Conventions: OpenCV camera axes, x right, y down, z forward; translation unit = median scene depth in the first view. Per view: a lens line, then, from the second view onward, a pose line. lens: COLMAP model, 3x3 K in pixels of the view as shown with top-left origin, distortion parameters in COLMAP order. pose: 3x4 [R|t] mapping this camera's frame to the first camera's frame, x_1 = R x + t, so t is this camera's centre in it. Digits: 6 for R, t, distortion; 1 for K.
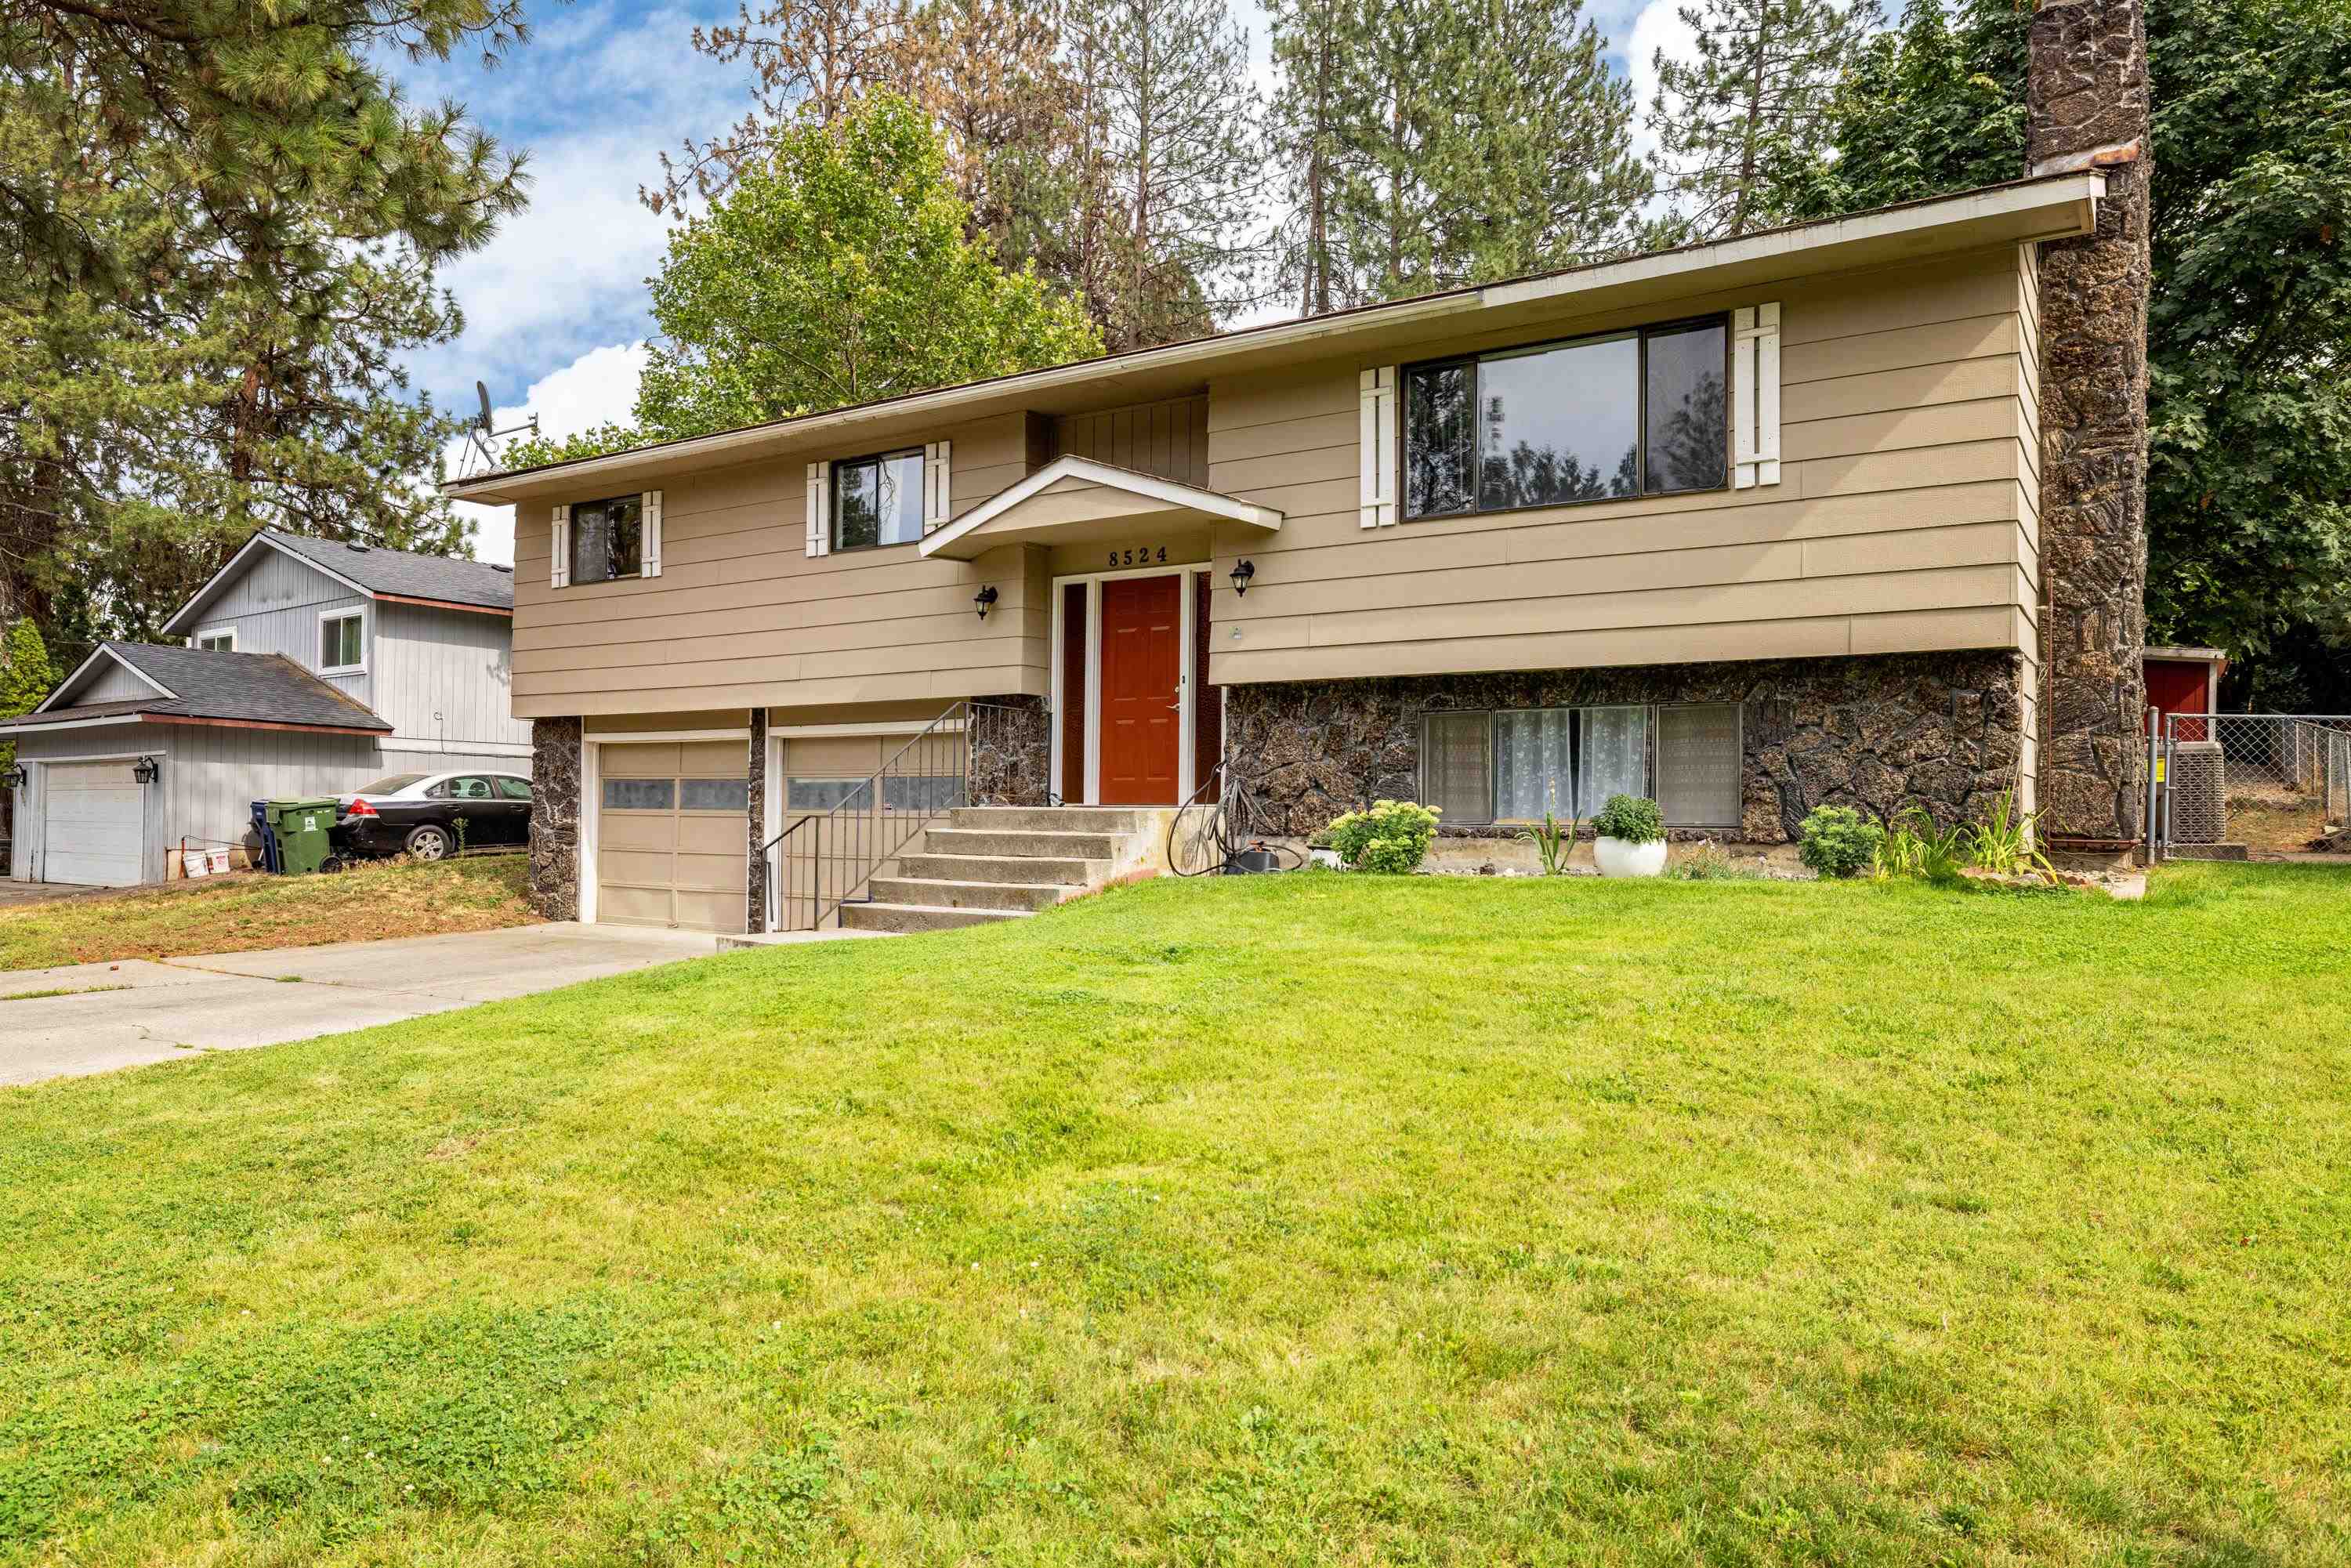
lens RADIAL K [[1537.0, 0, 1173.8], [0, 1537.0, 791.1], [0, 0, 1]] dist [-0.020227, -0.000391]
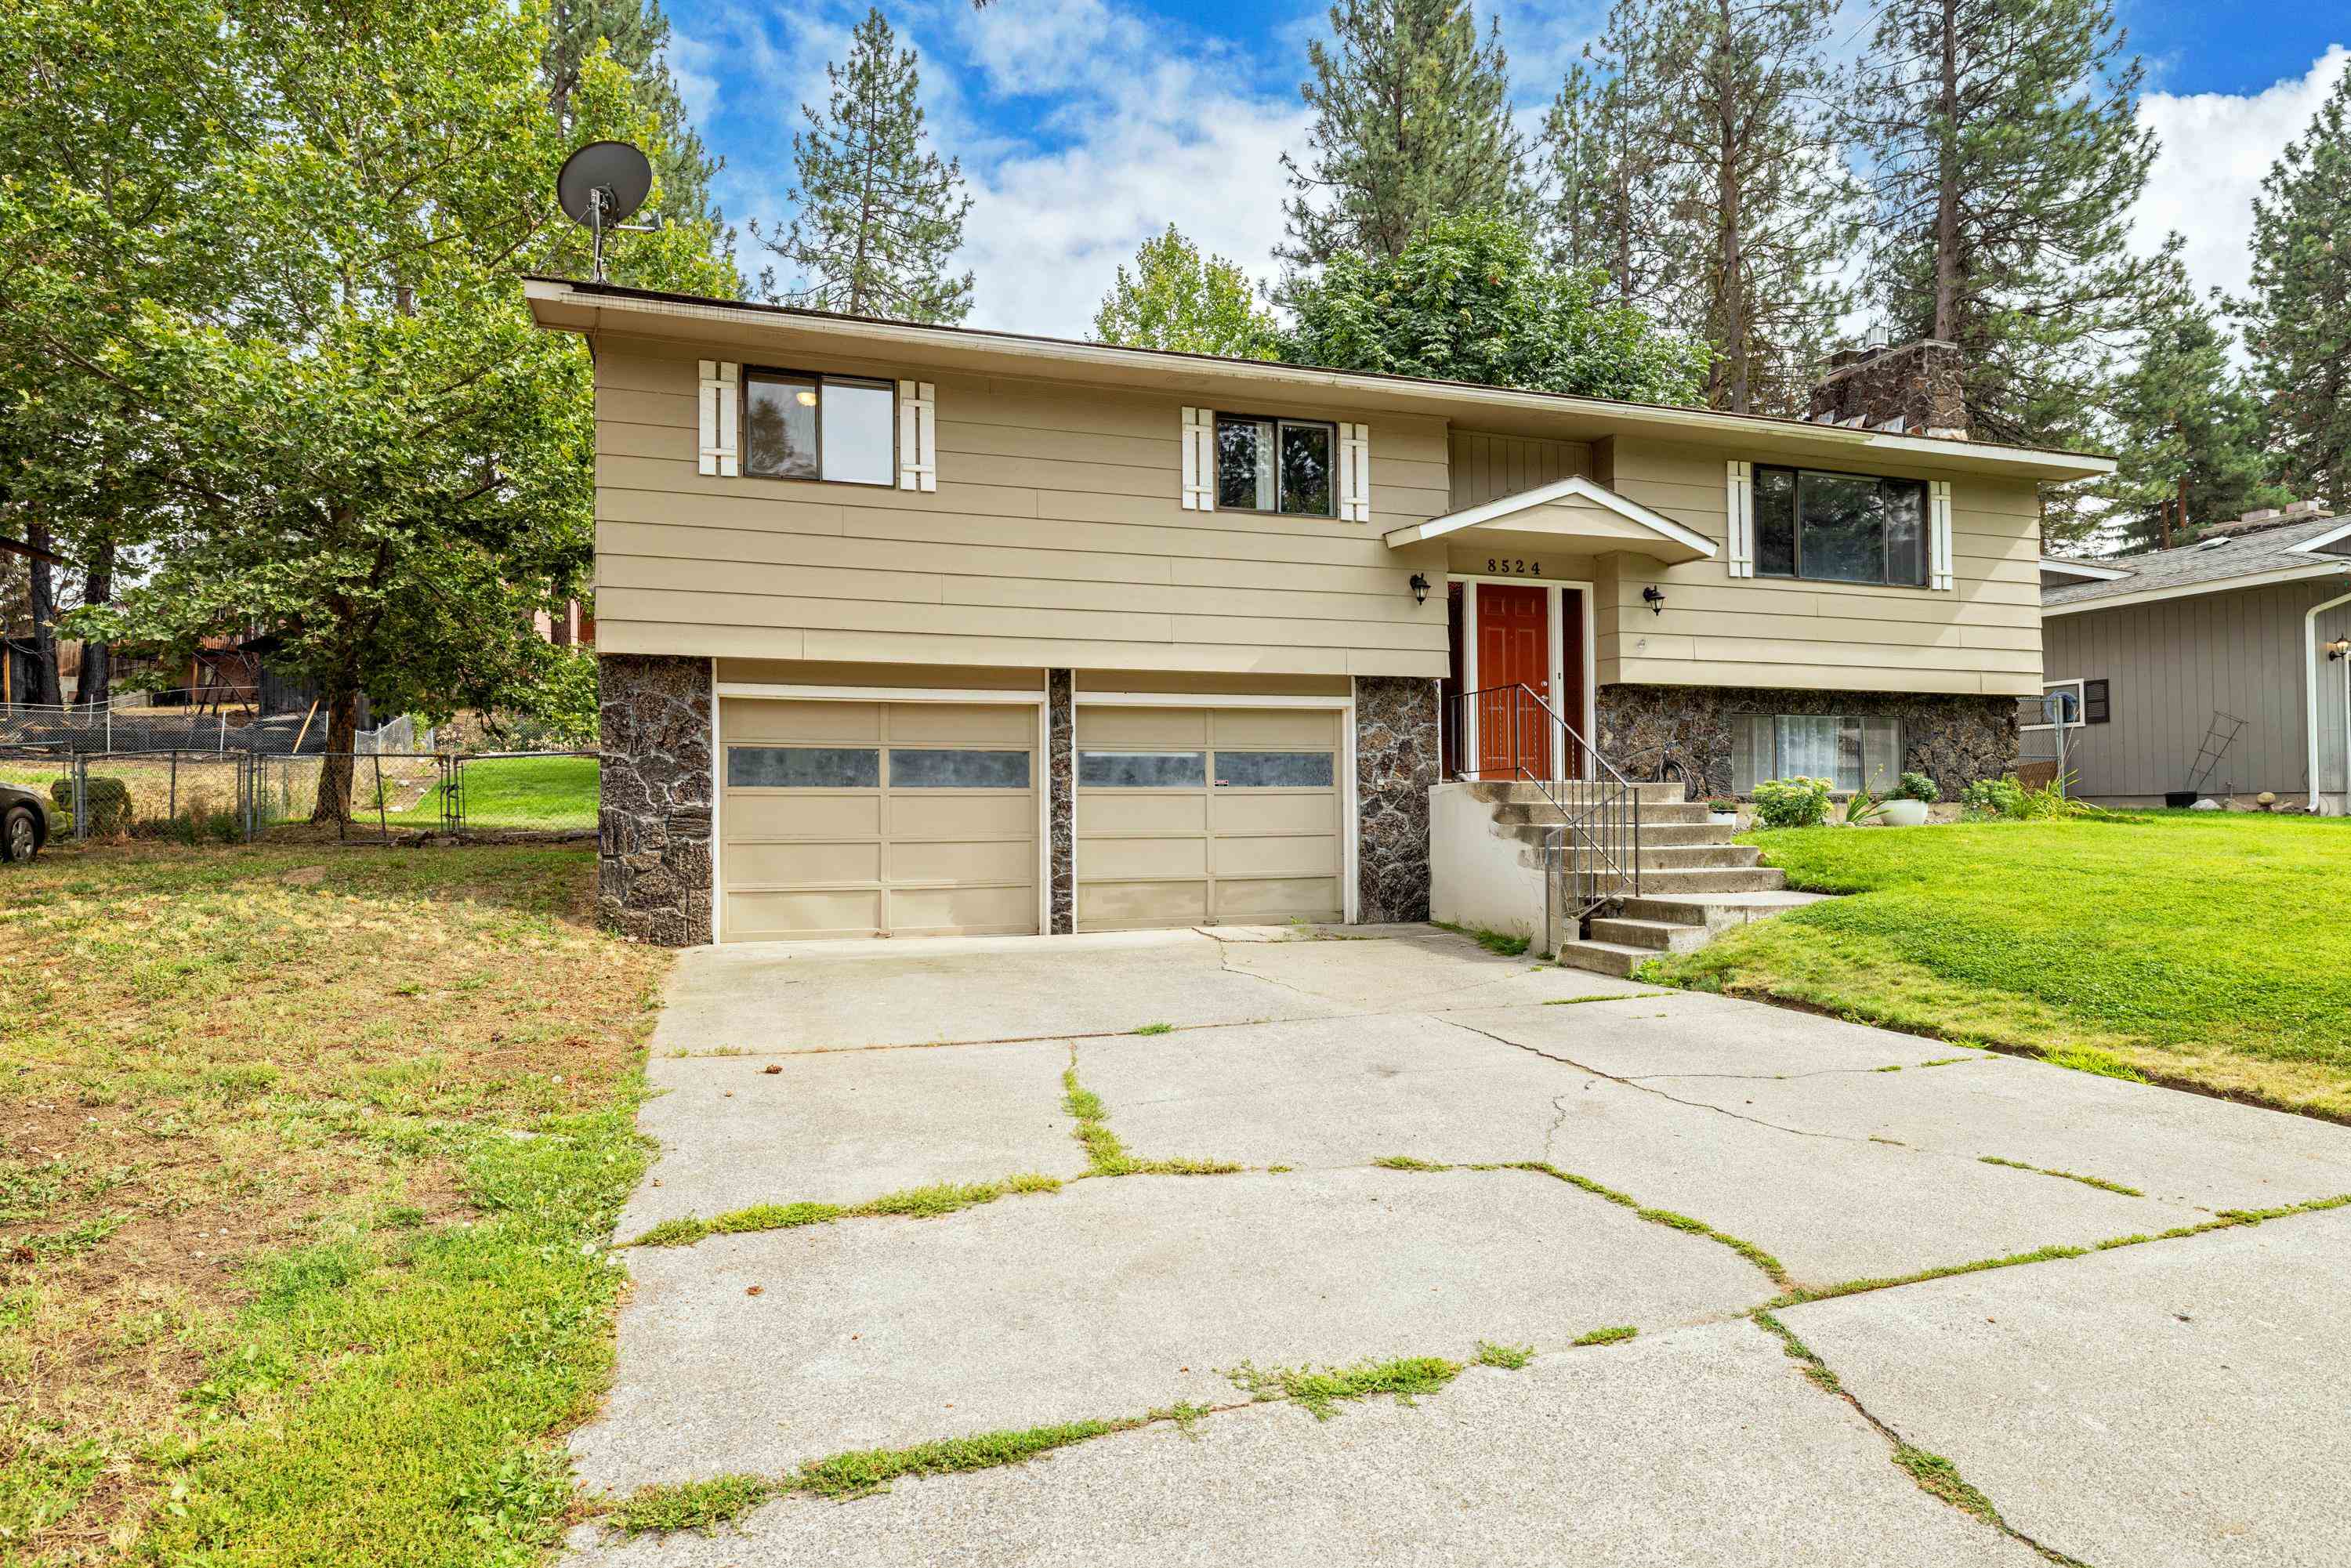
lens RADIAL K [[1300.5, 0, 1172.8], [0, 1300.5, 782.7], [0, 0, 1]] dist [-0.002282, -0.000160]
pose [[0.617255, 0.001128, 0.786762, -0.942765], [-0.003023, 0.999995, 0.000938, 0.010551], [-0.786757, -0.002958, 0.617255, 0.585510]]
